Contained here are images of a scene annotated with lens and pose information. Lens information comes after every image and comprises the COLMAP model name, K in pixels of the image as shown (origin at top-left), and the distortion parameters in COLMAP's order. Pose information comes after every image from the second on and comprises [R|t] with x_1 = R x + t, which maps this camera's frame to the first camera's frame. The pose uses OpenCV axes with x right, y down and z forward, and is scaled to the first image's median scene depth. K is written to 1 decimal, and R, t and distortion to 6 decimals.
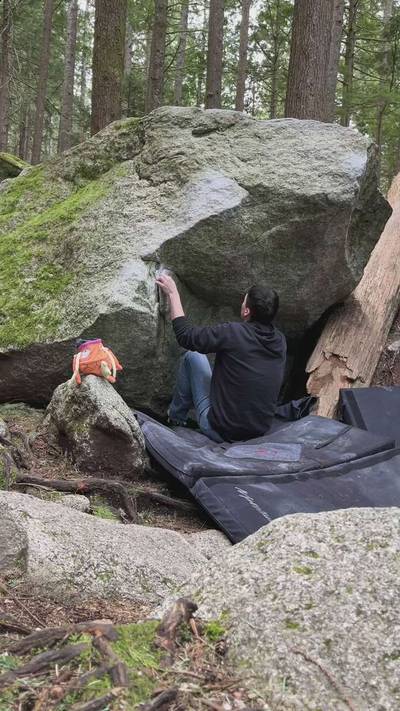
lens RADIAL K [[609.4, 0, 200.7], [0, 609.4, 357.5], [0, 0, 1]] dist [0.069712, -0.080894]
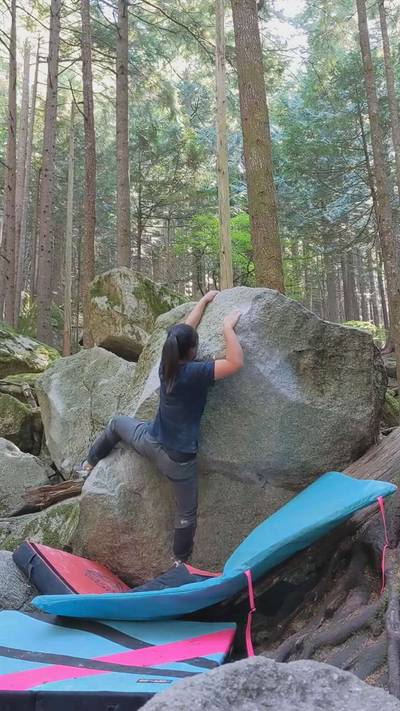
lens RADIAL K [[678.5, 0, 200.1], [0, 678.5, 358.8], [0, 0, 1]] dist [0.062220, 0.000000]
pose [[0.723891, -0.279548, -0.630742, 0.877827], [0.082551, 0.942760, -0.323093, 0.111629], [0.684958, 0.181815, 0.705532, 0.152744]]
